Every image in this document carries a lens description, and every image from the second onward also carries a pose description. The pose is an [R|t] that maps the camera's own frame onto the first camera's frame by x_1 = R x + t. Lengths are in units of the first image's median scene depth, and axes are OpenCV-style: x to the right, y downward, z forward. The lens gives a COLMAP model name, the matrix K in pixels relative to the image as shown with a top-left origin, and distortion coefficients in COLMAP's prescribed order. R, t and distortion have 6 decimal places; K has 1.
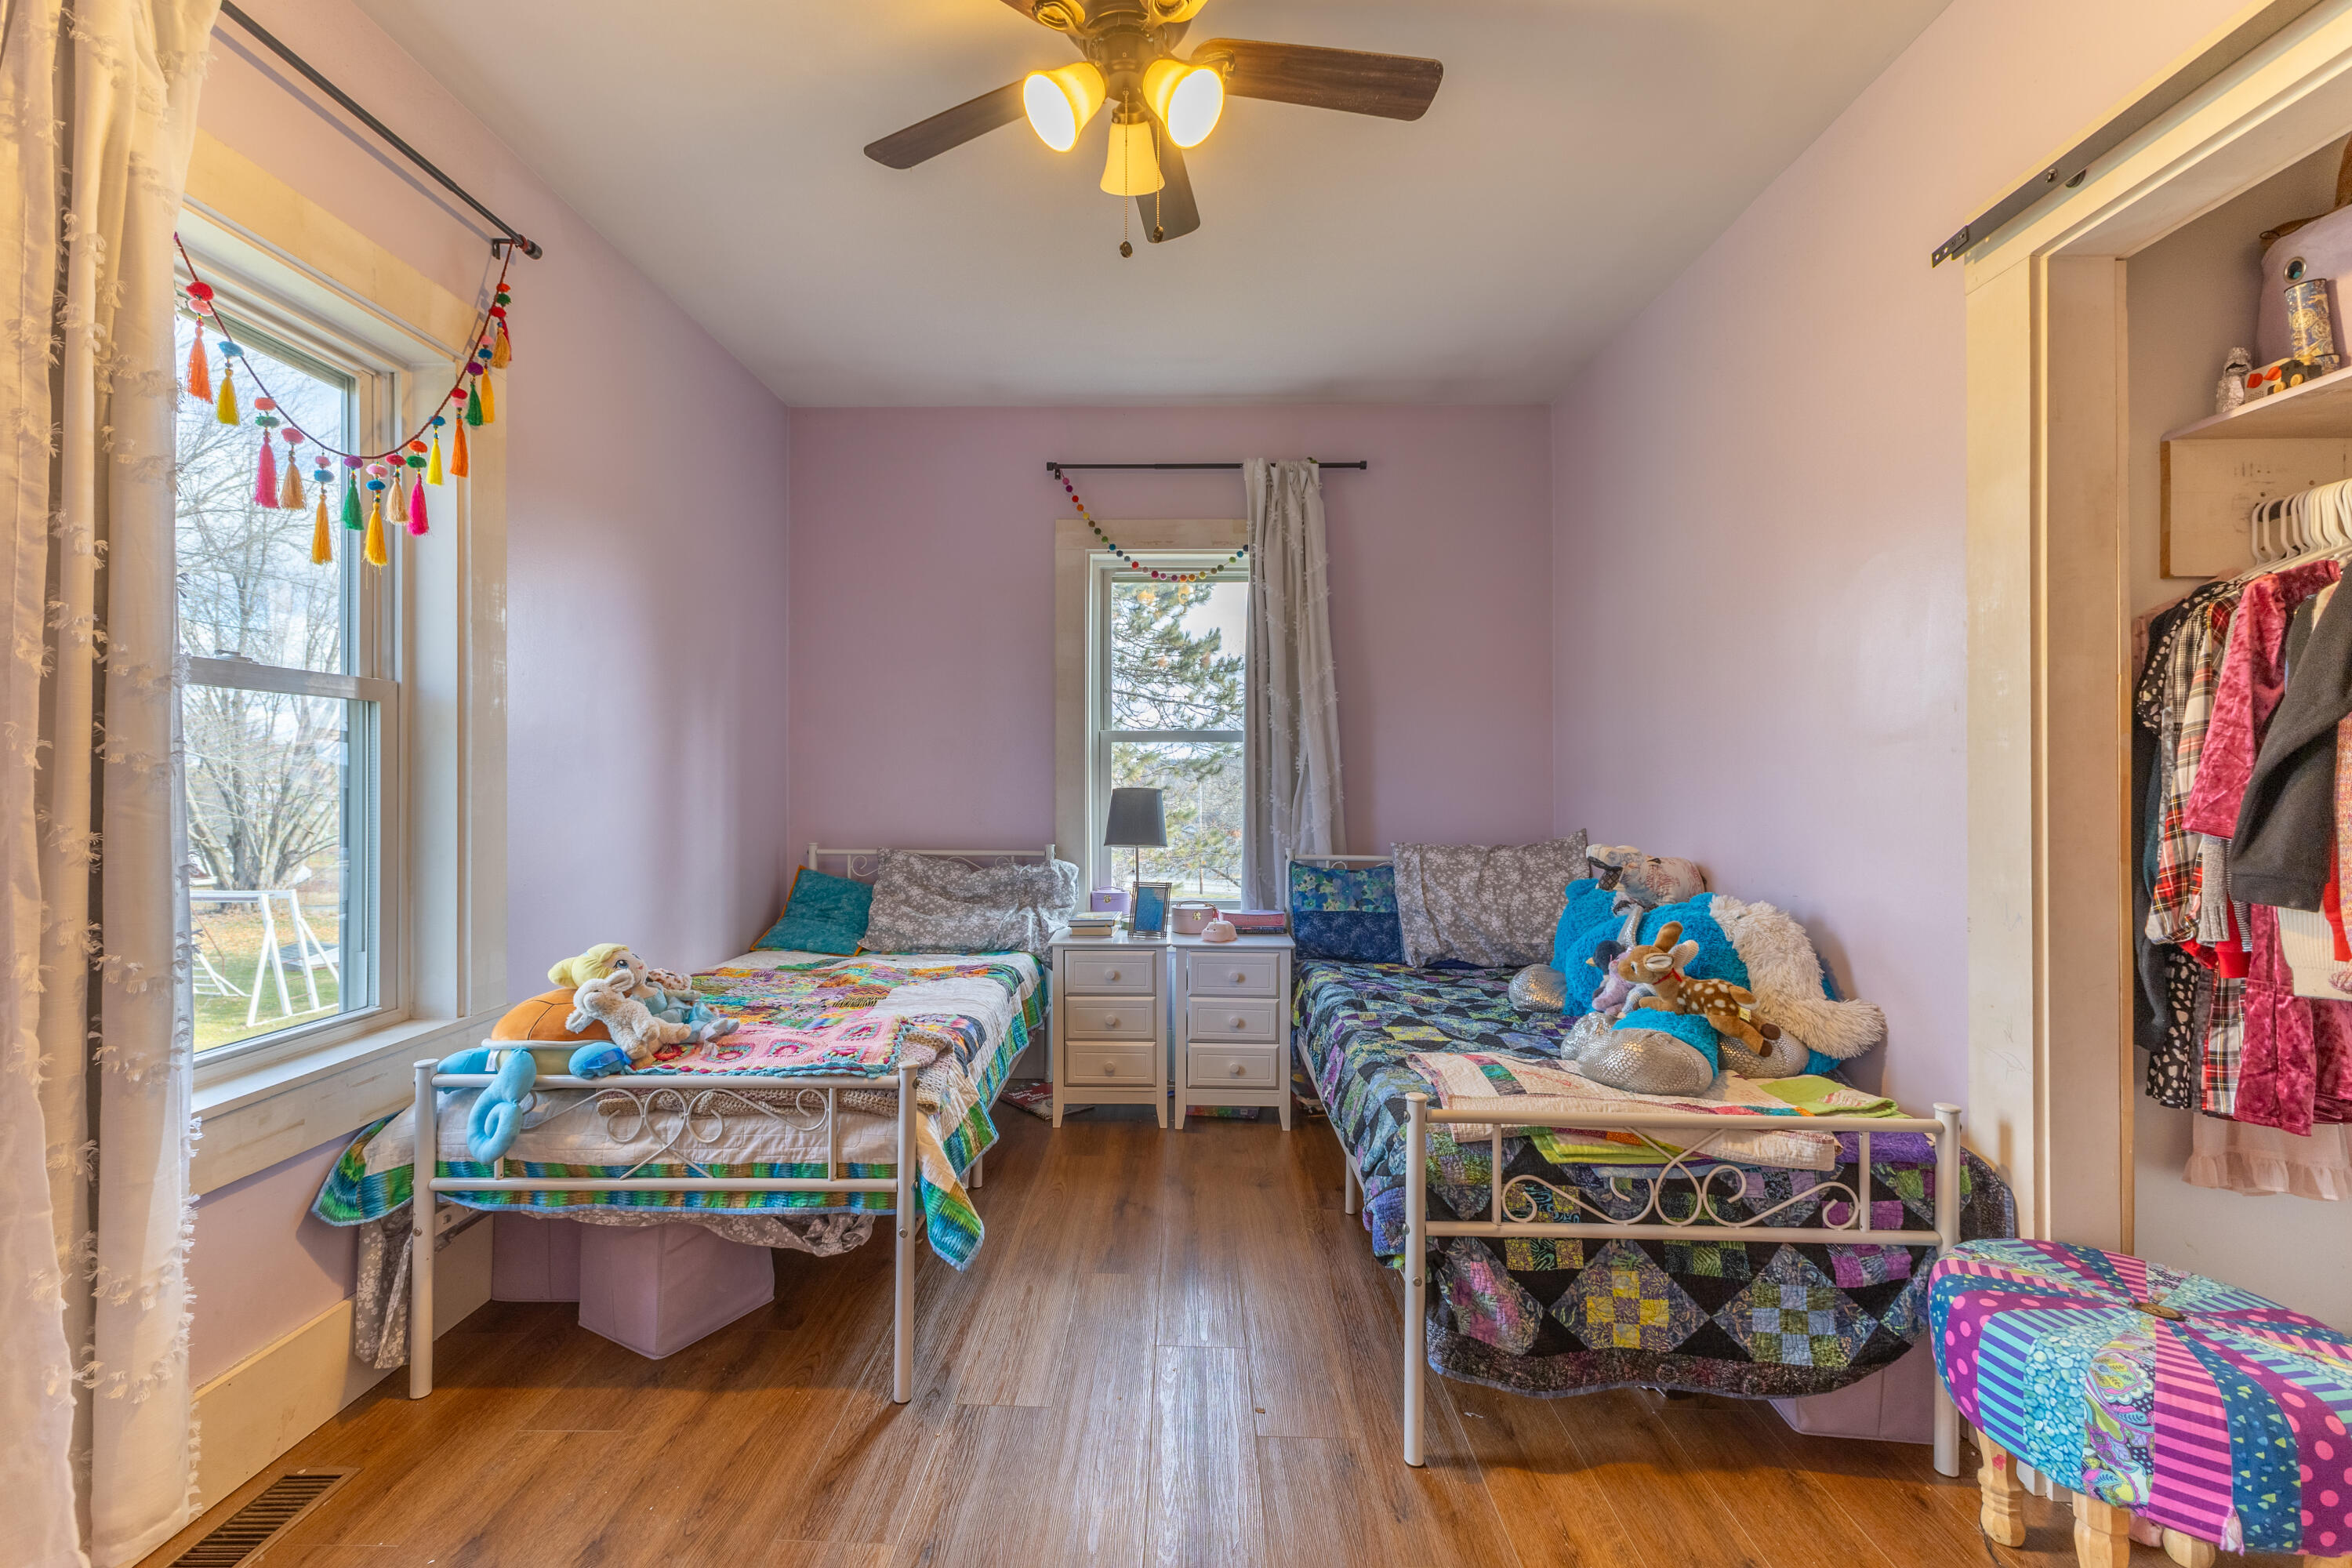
lens RADIAL K [[1028.6, 0, 1164.0], [0, 1028.6, 785.5], [0, 0, 1]] dist [0.008304, -0.002259]
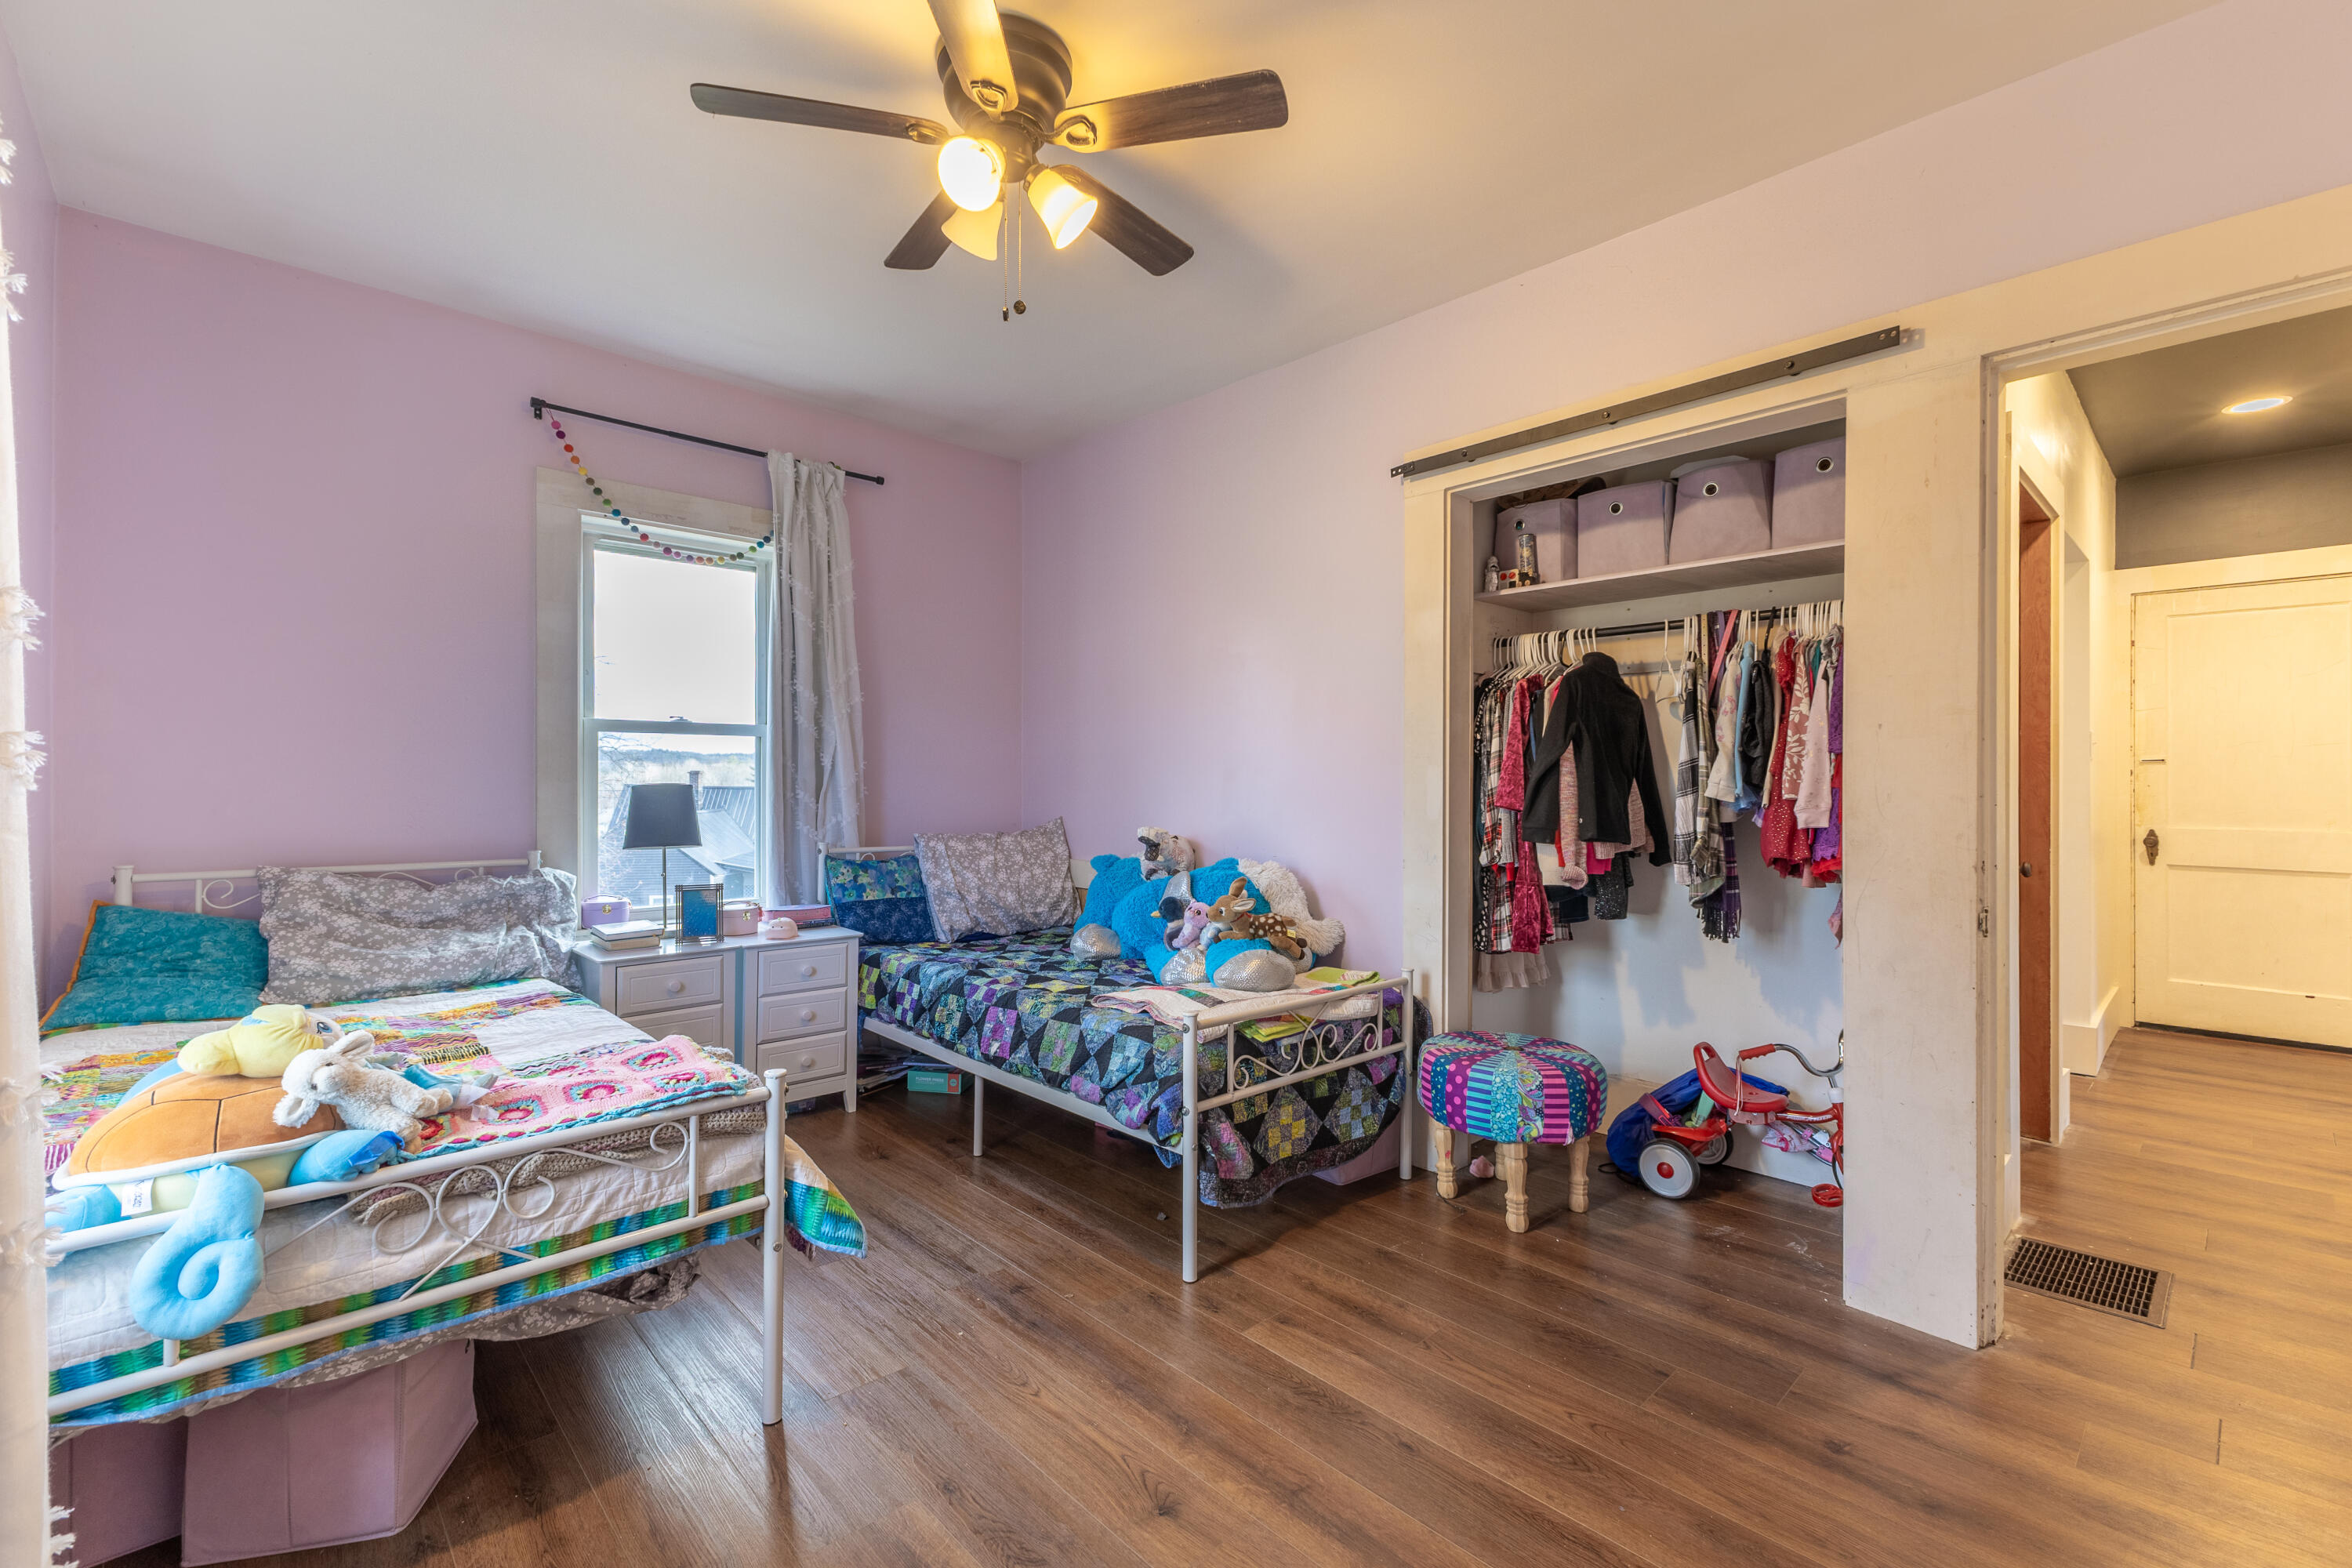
lens RADIAL K [[1028.6, 0, 1177.4], [0, 1028.6, 789.1], [0, 0, 1]] dist [0.008304, -0.002259]
pose [[0.703779, -0.005329, 0.710399, -0.663342], [-0.002513, 0.999947, 0.009990, -0.006346], [-0.710414, -0.008817, 0.703728, 0.054241]]
